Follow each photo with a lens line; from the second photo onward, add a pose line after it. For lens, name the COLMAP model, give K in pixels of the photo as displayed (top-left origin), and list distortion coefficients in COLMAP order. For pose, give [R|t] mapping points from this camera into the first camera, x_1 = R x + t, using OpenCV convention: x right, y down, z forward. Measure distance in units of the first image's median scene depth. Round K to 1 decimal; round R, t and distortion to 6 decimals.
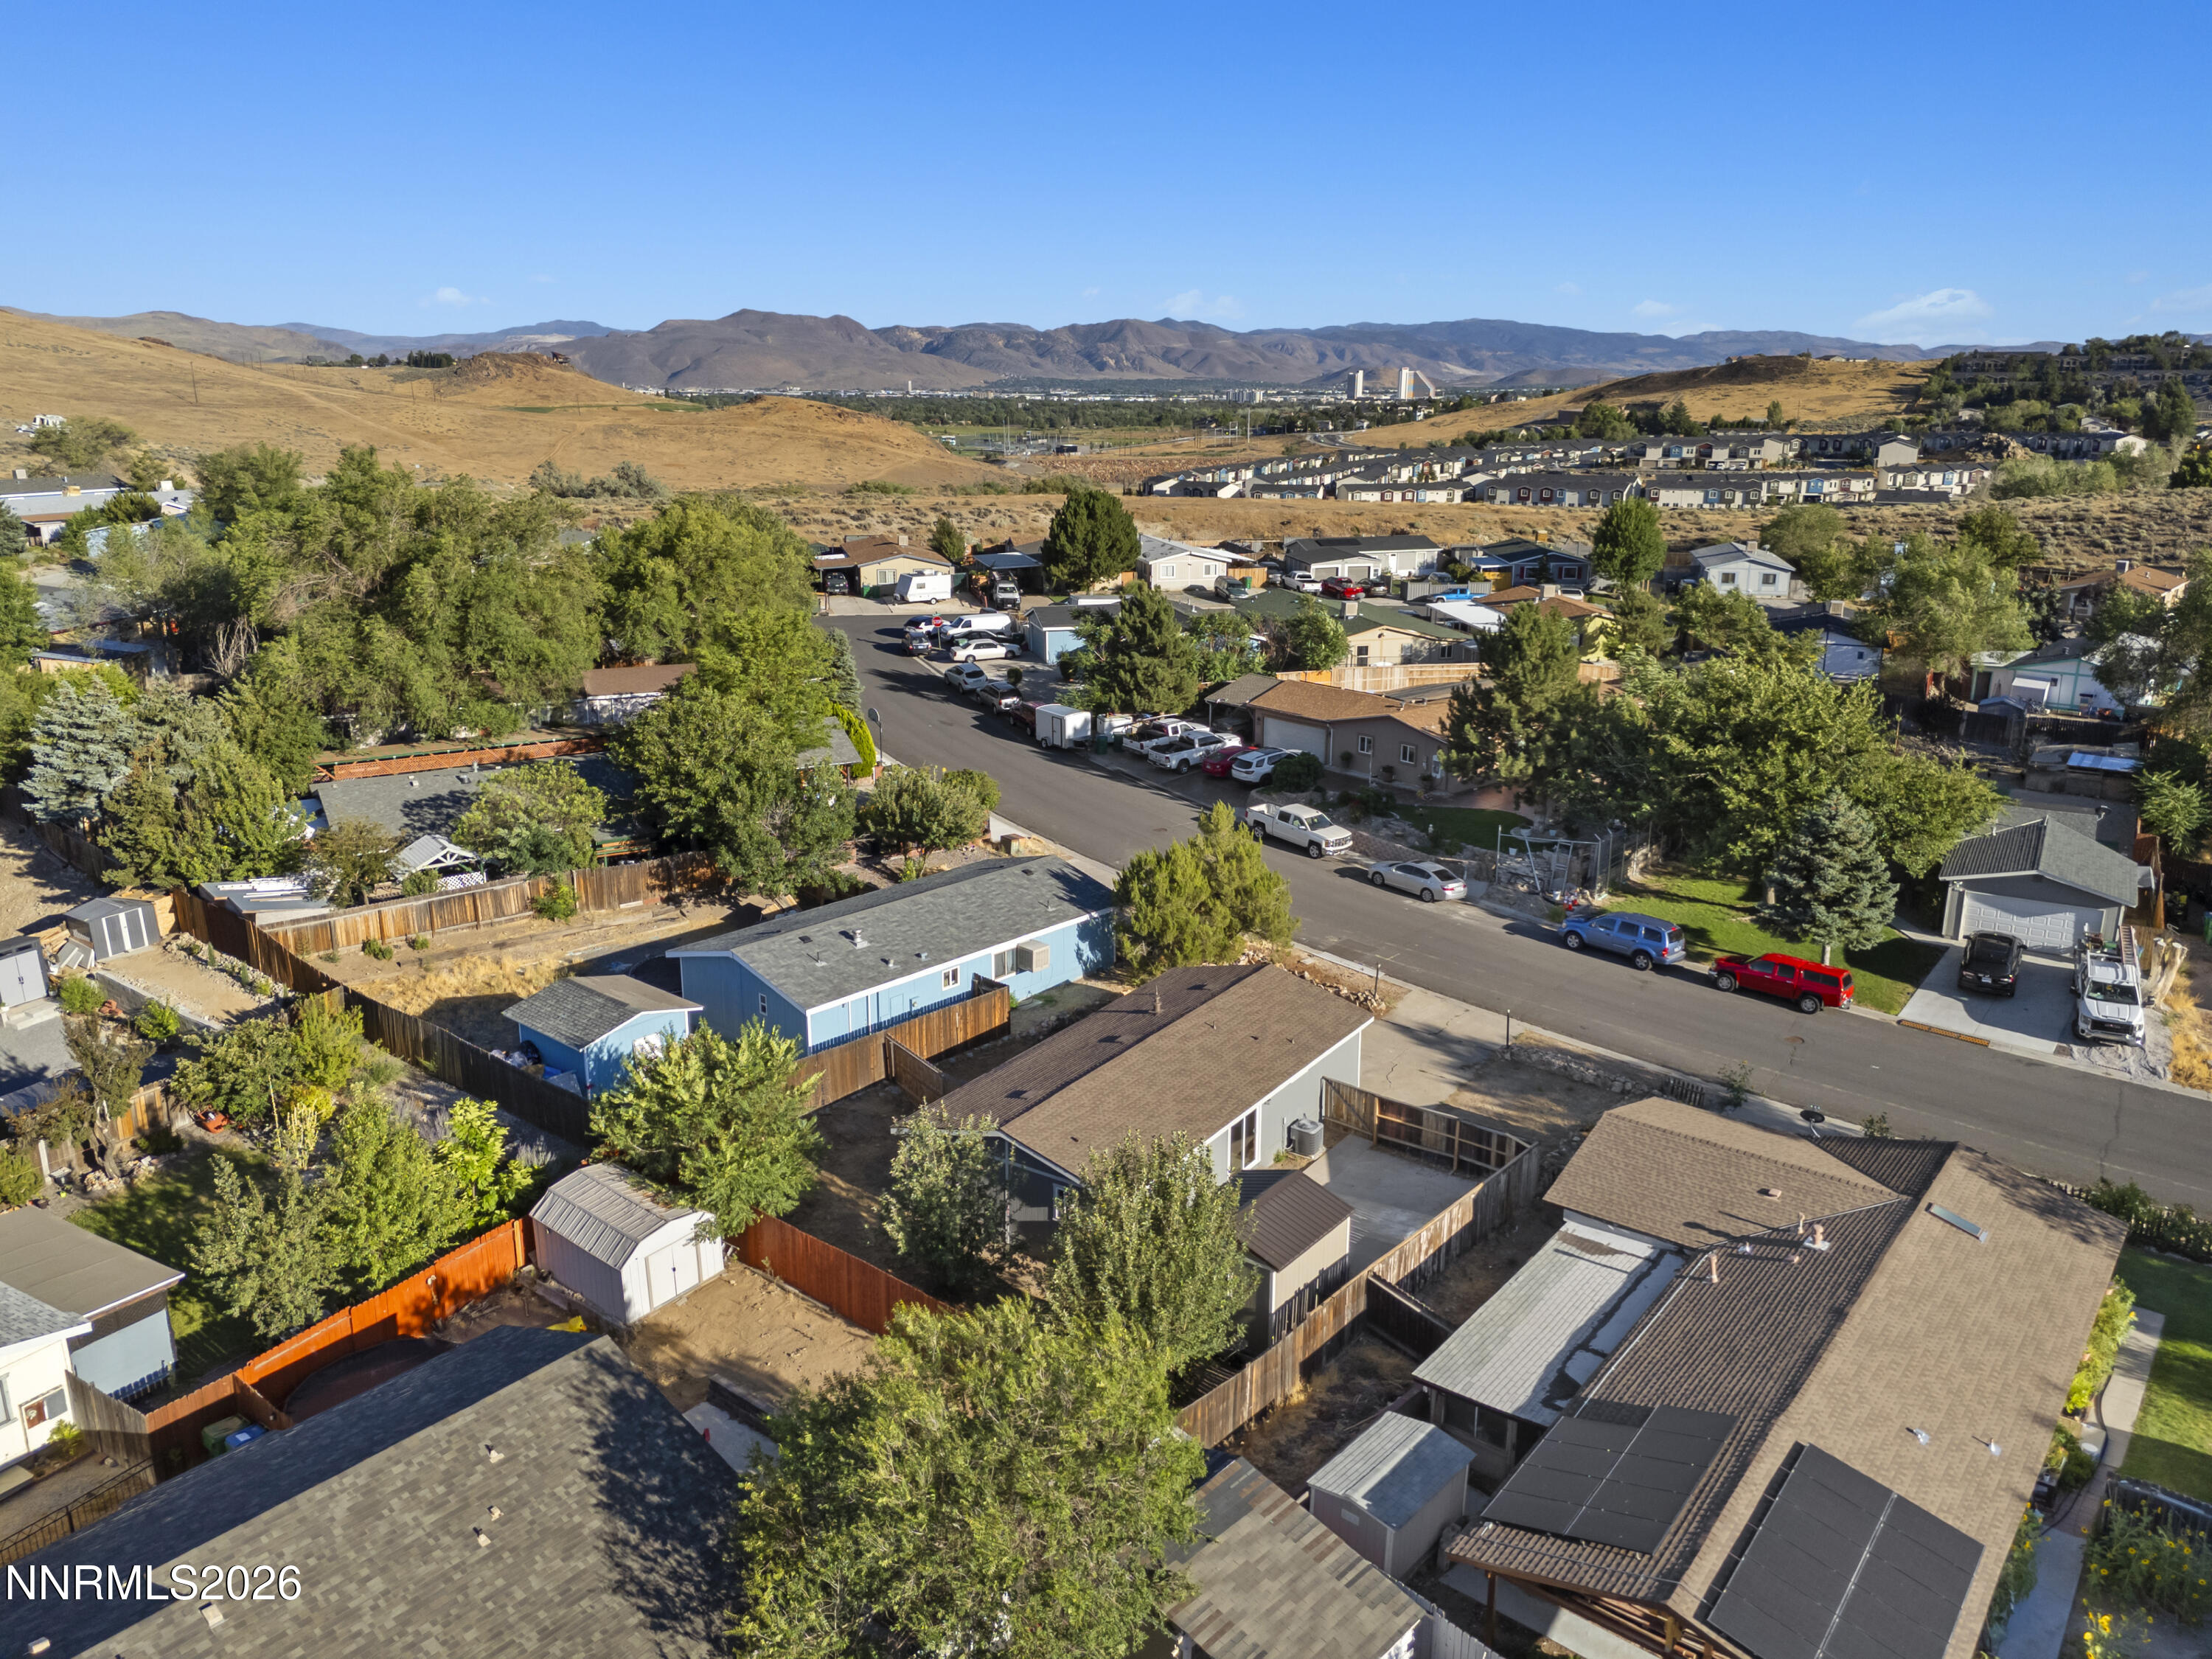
lens RADIAL K [[1633.7, 0, 1111.2], [0, 1633.7, 787.9], [0, 0, 1]] dist [0.076303, -0.076856]
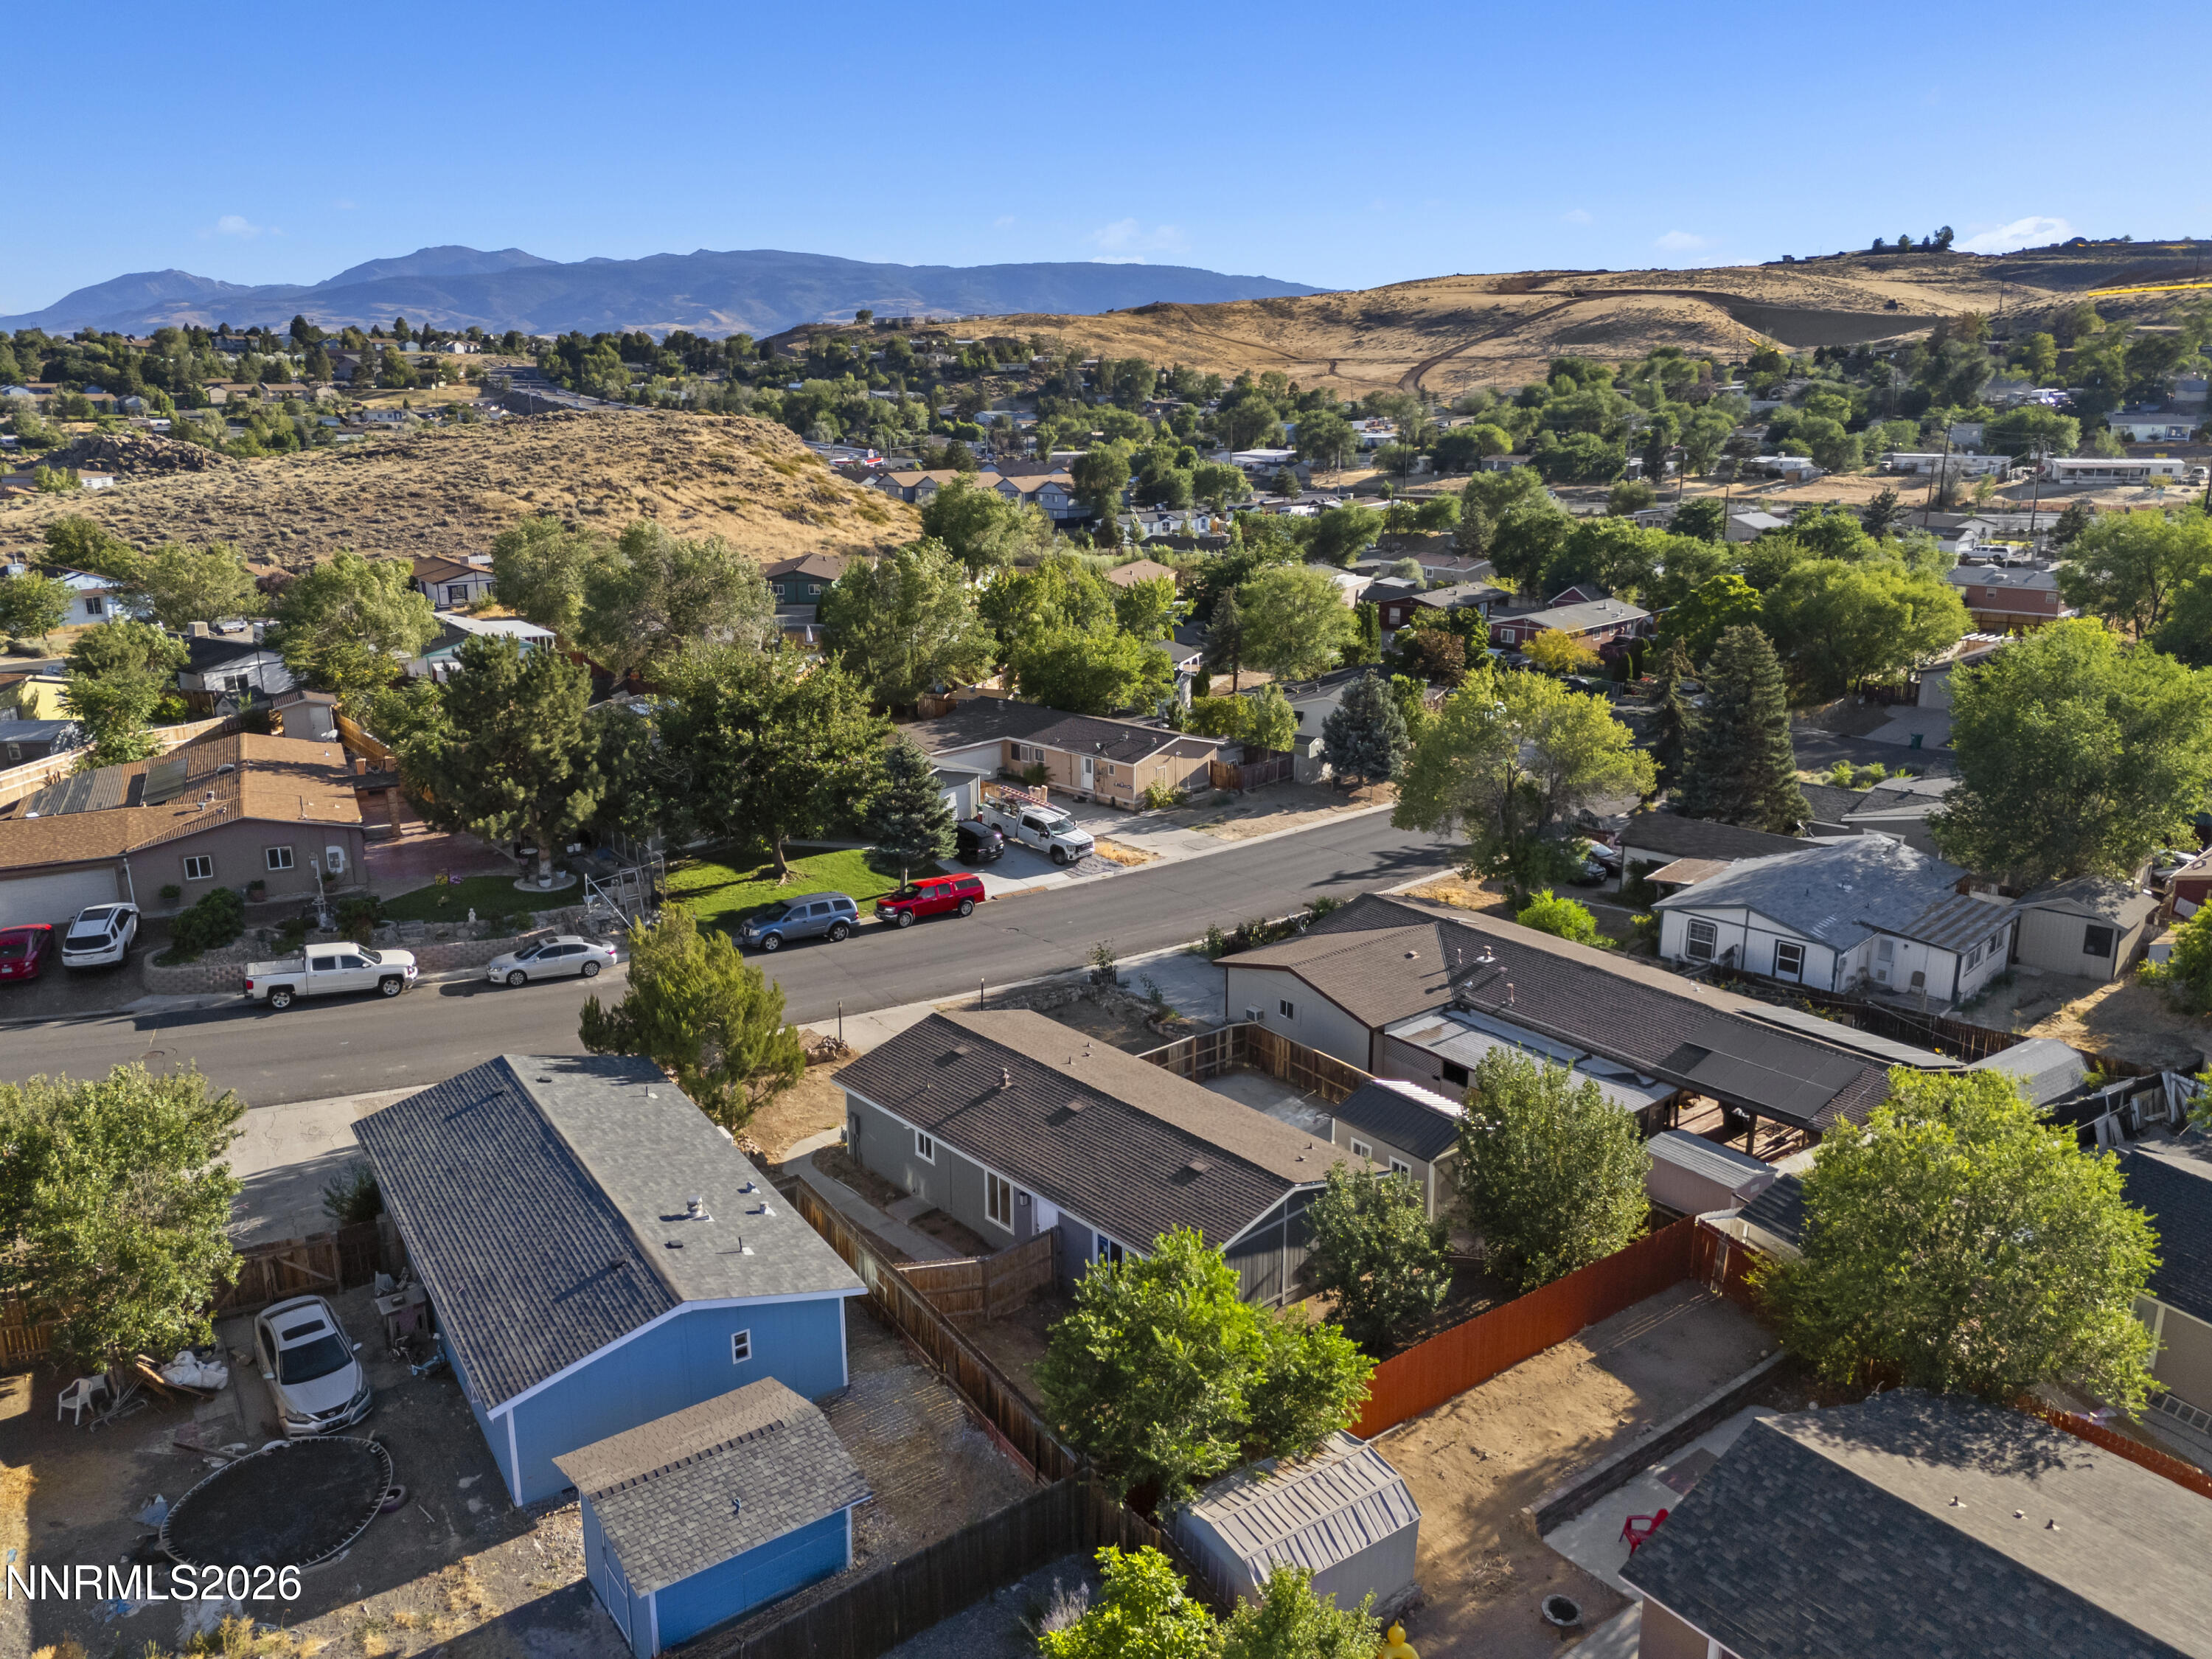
lens RADIAL K [[1615.6, 0, 1106.0], [0, 1615.6, 829.5], [0, 0, 1]] dist [0.083069, -0.090498]
pose [[0.240569, -0.264271, 0.933963, -0.583319], [0.242782, 0.948019, 0.205713, -0.128757], [-0.939779, 0.177261, 0.292224, 0.513956]]
